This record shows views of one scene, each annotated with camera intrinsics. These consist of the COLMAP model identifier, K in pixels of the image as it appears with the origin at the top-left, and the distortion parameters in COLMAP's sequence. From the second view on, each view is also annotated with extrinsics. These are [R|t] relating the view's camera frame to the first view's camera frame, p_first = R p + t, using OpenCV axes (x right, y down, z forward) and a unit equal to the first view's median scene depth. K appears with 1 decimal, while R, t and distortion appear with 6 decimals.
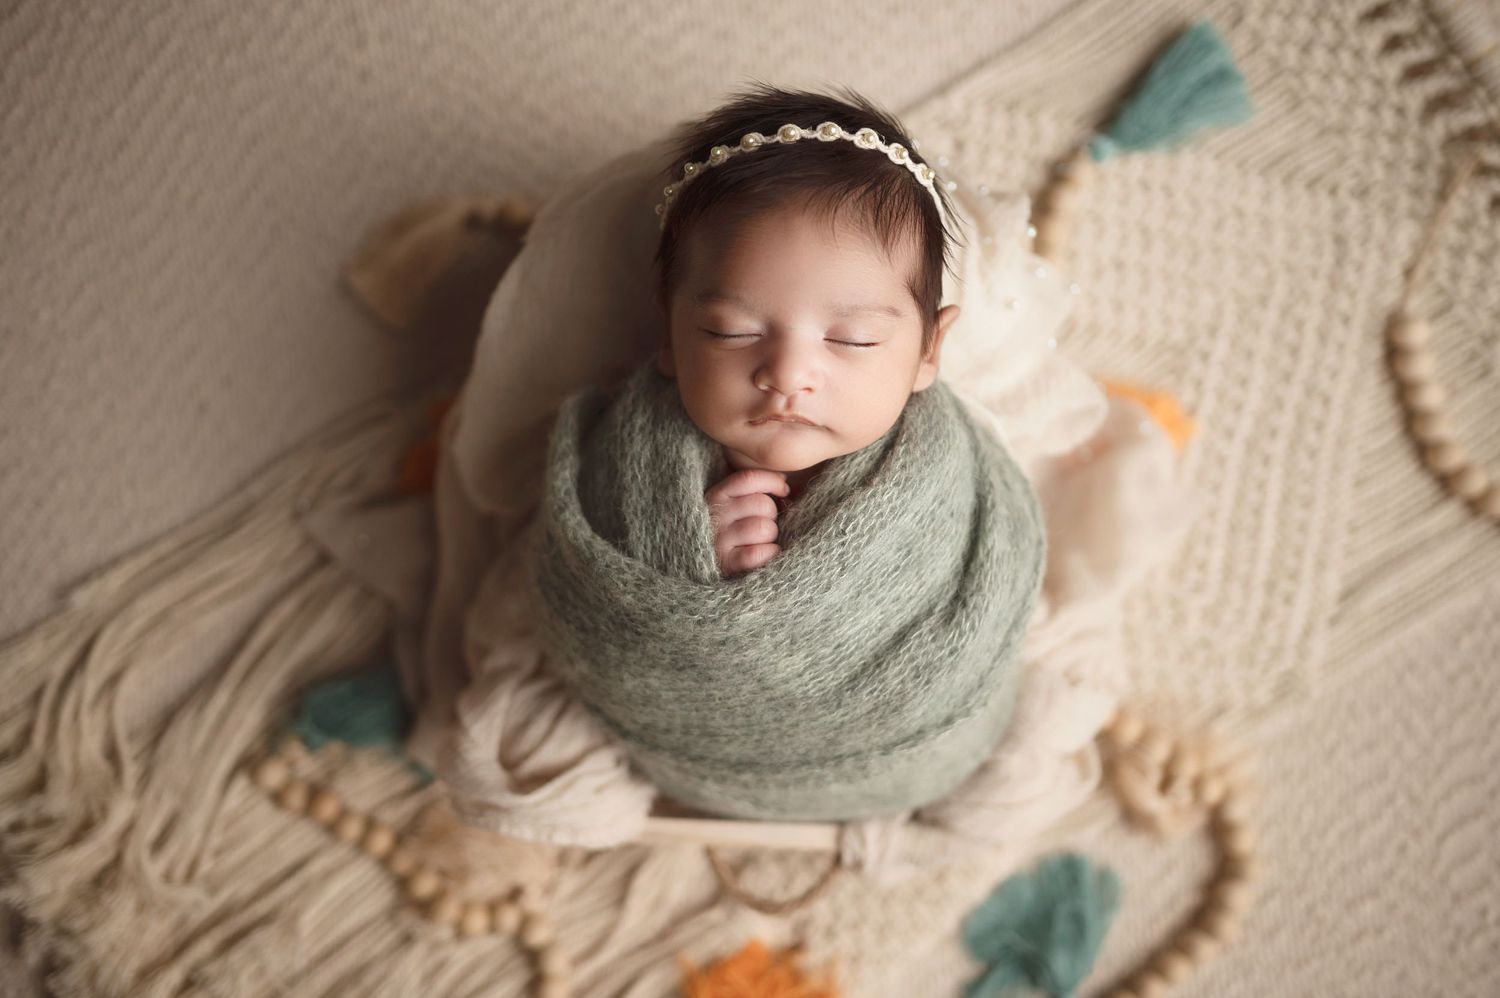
lens RADIAL K [[1320.8, 0, 750.0], [0, 1320.8, 499.0], [0, 0, 1]] dist [0.006777, -0.002336]
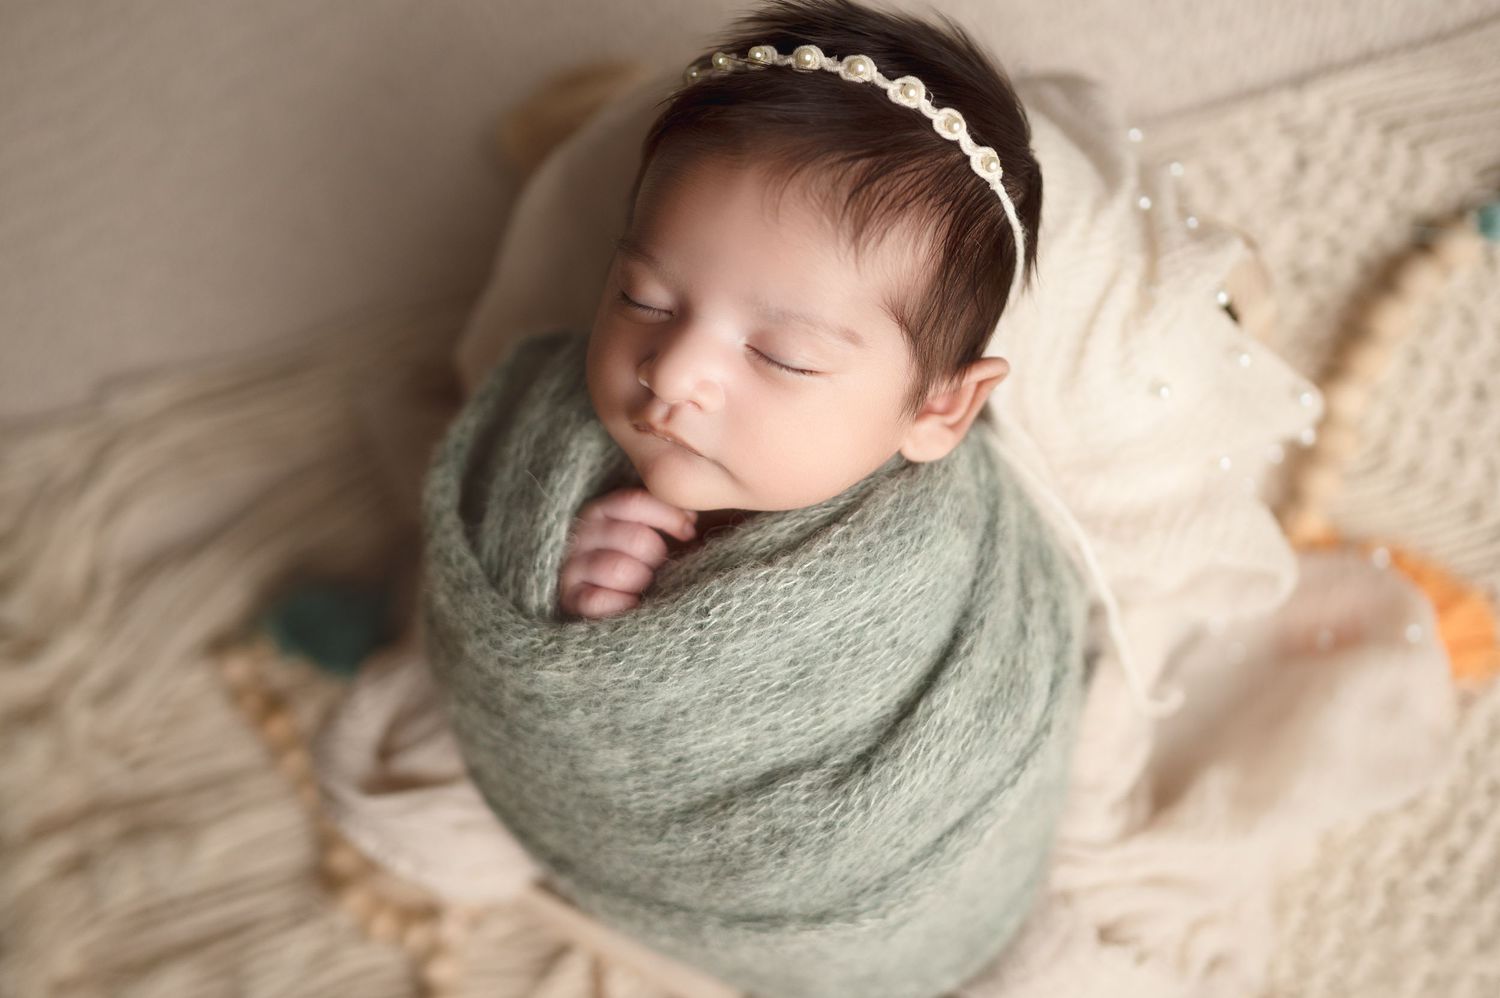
lens RADIAL K [[1617.8, 0, 768.9], [0, 1617.8, 496.7], [0, 0, 1]] dist [0.004349, 0.002638]
pose [[0.901508, 0.316098, -0.295577, 0.327115], [-0.314631, 0.947685, 0.053859, -0.088228], [0.297139, 0.044443, 0.953799, 0.163275]]
